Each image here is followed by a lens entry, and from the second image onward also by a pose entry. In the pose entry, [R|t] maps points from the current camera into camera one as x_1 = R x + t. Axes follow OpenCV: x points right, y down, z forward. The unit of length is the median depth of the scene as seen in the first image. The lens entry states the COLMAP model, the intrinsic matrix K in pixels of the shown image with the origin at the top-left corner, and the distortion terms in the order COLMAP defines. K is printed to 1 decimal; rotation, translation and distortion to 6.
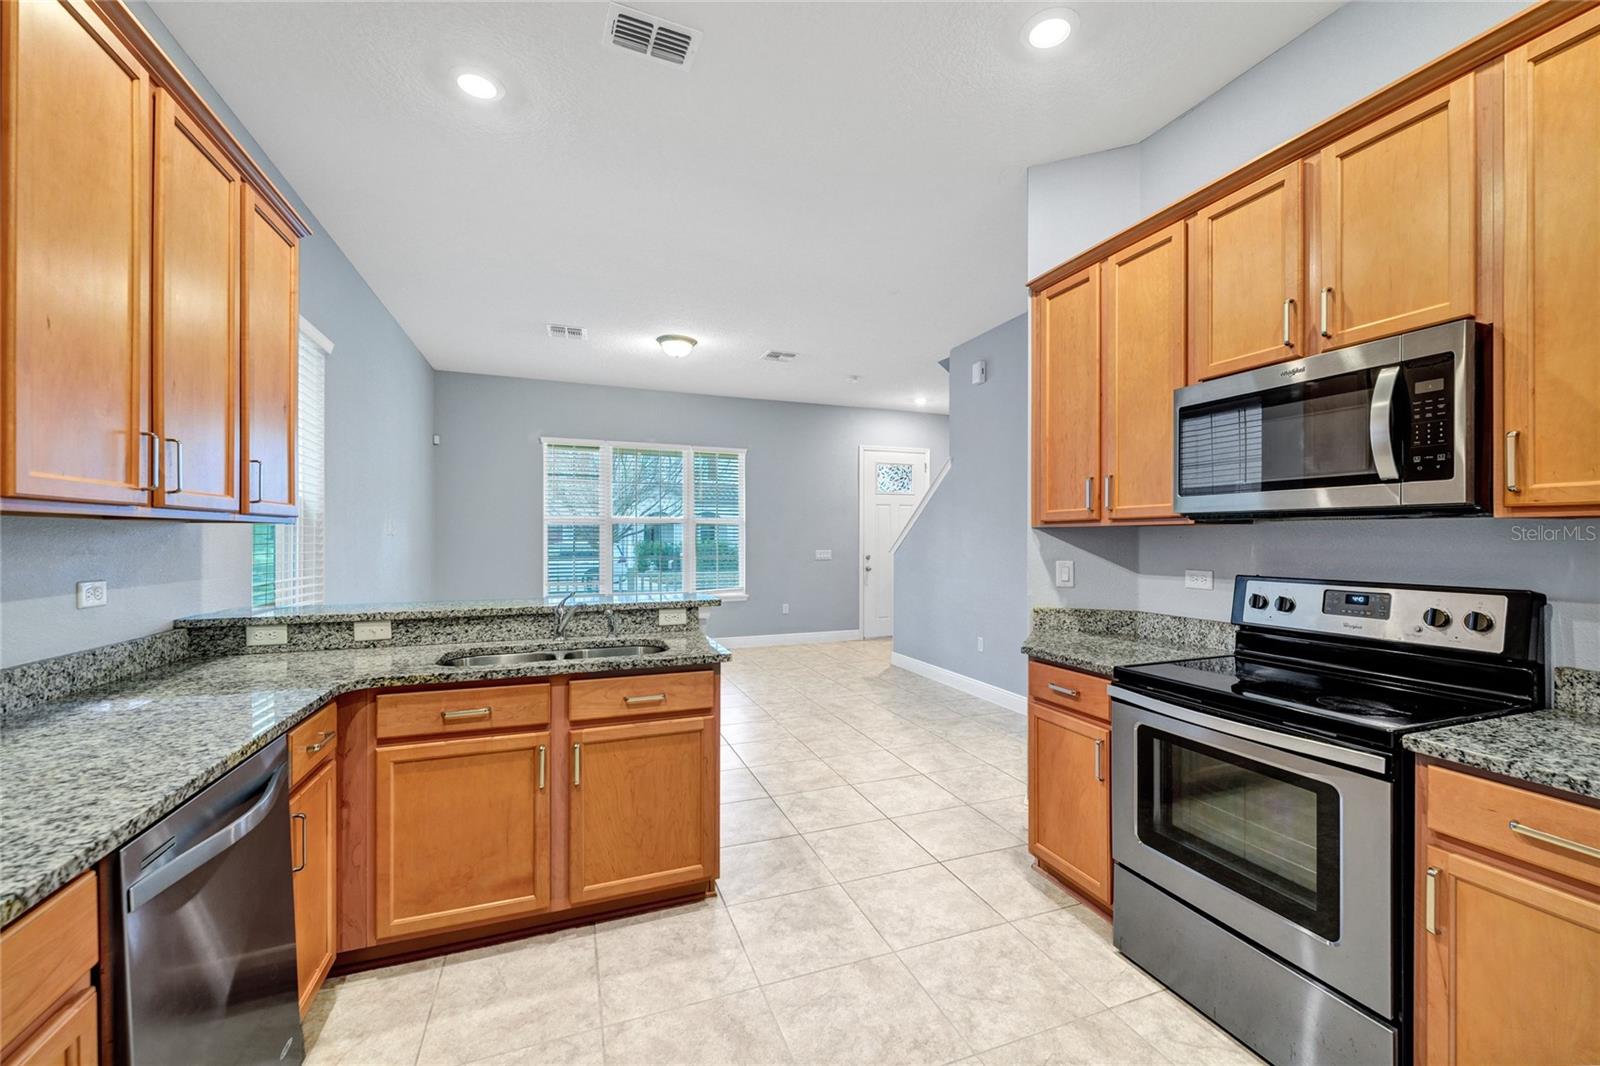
lens RADIAL K [[637.5, 0, 803.8], [0, 637.5, 538.3], [0, 0, 1]] dist [0.003208, -0.000330]
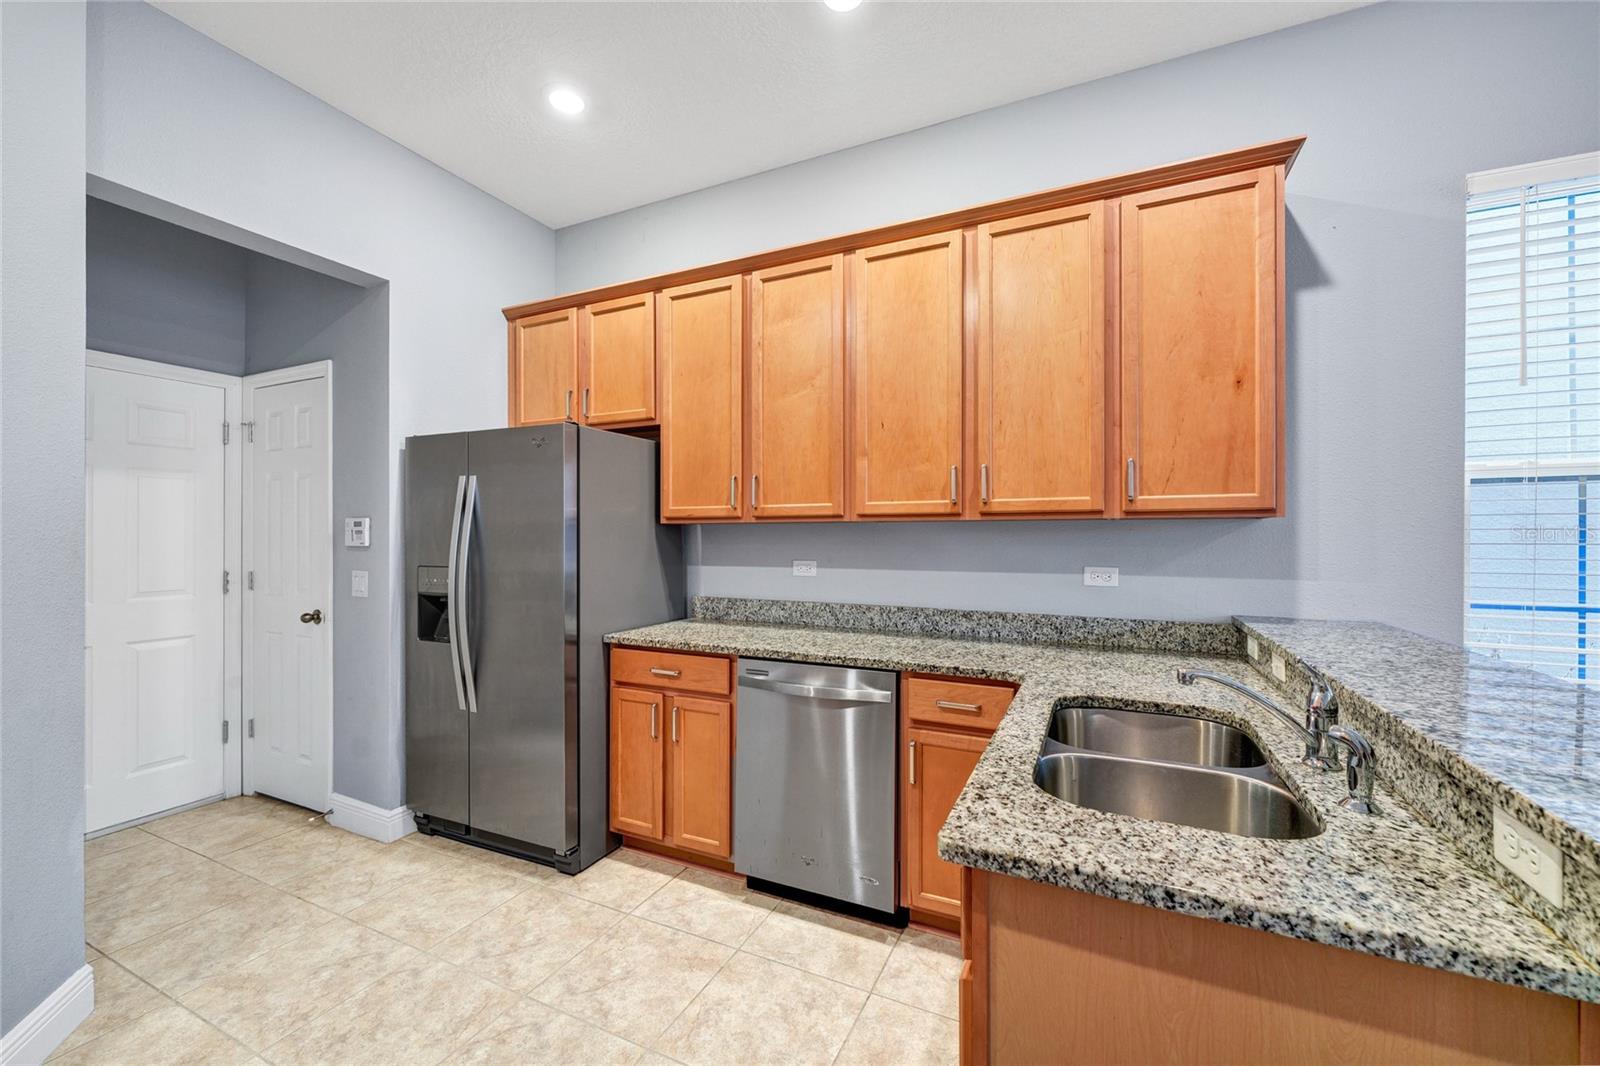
lens RADIAL K [[648.1, 0, 800.3], [0, 648.1, 534.2], [0, 0, 1]] dist [-0.000969, -0.000543]
pose [[-0.709005, -0.001520, -0.705202, 0.104328], [-0.001293, 0.999999, -0.000856, 0.000119], [0.705203, 0.000305, -0.709006, 0.551031]]
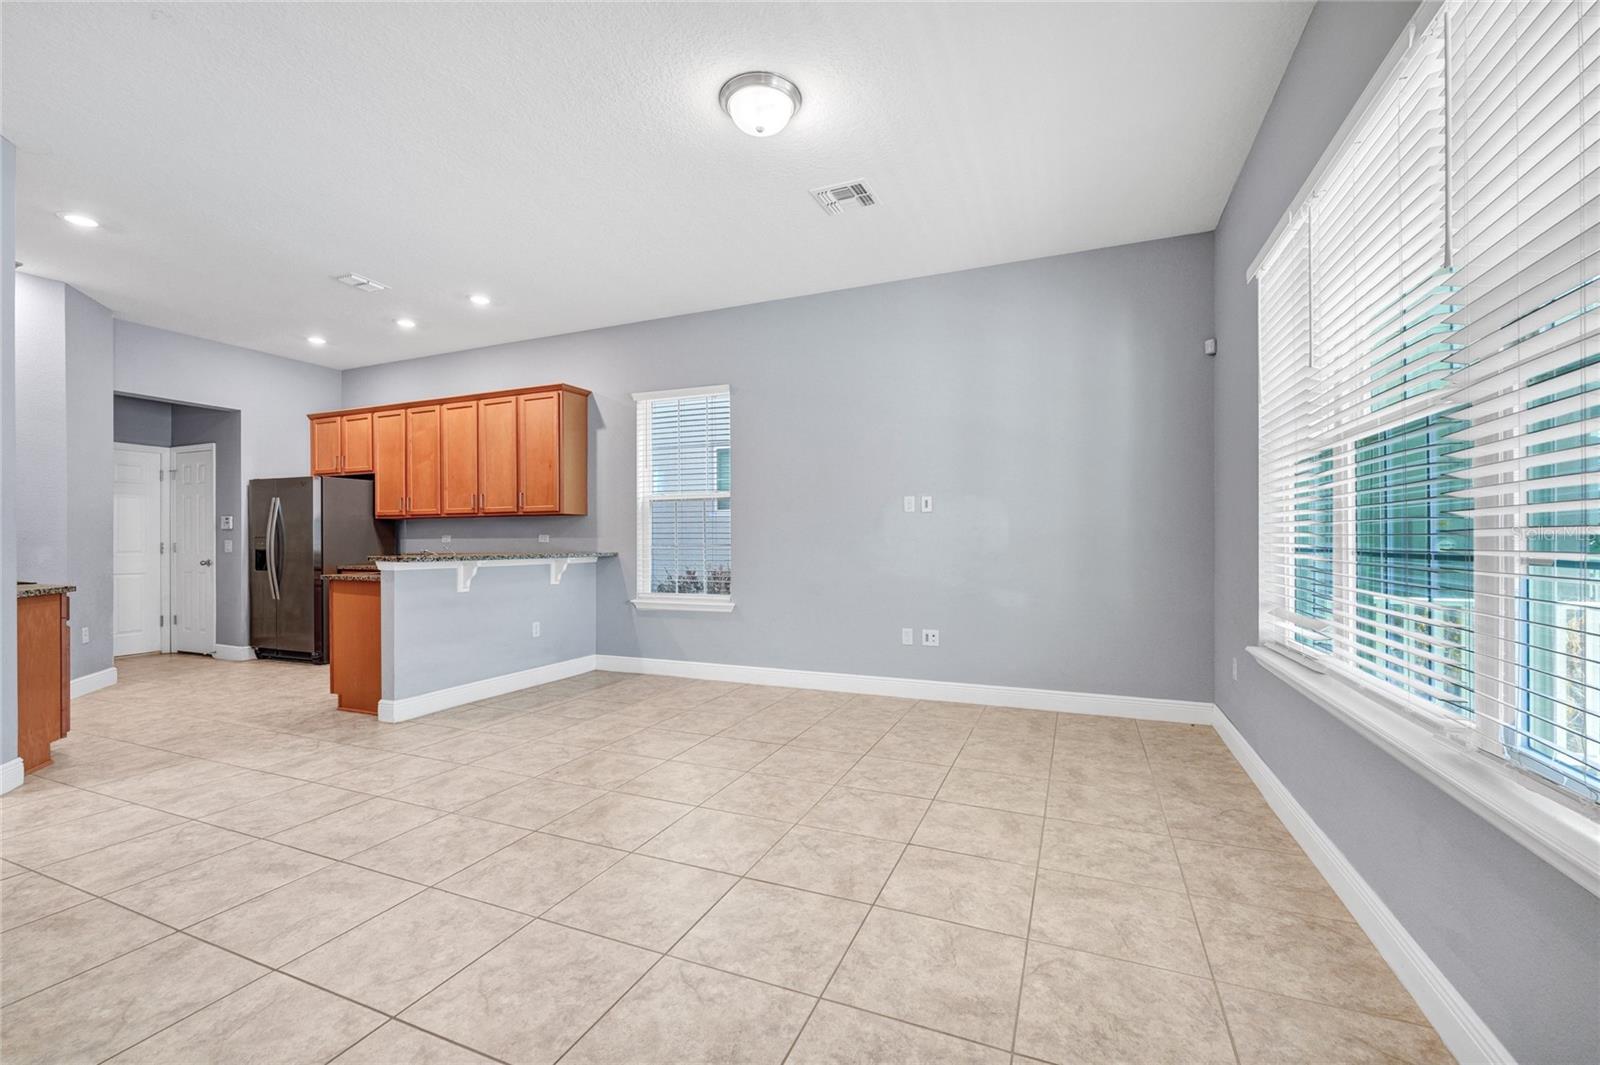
lens RADIAL K [[671.8, 0, 856.0], [0, 671.8, 538.3], [0, 0, 1]] dist [-0.000949, 0.000101]
pose [[-0.649550, -0.000358, -0.760319, 0.175122], [0.003997, 0.999984, -0.003885, 0.038479], [0.760308, -0.005563, -0.649539, 1.634483]]
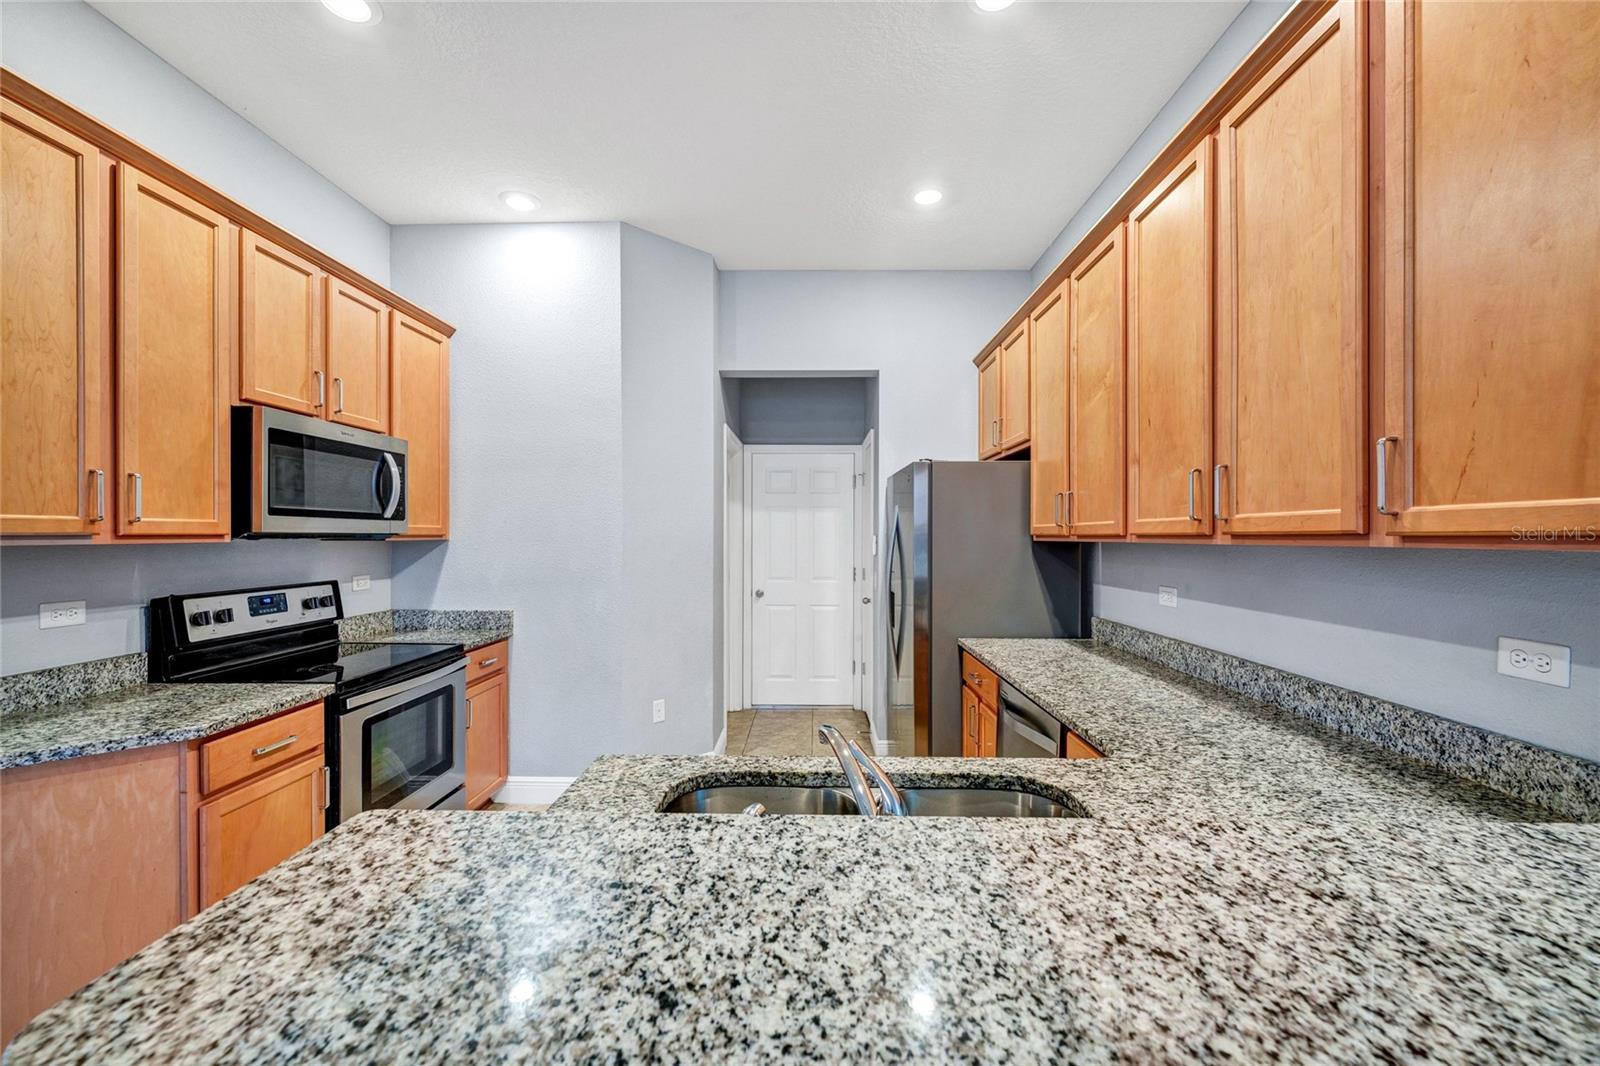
lens RADIAL K [[654.4, 0, 799.0], [0, 654.4, 536.5], [0, 0, 1]] dist [-0.001242, -0.000182]
pose [[-0.930886, -0.002395, 0.365303, -0.237023], [-0.001047, 0.999992, 0.003889, -0.015762], [-0.365309, 0.003238, -0.930881, 0.691742]]
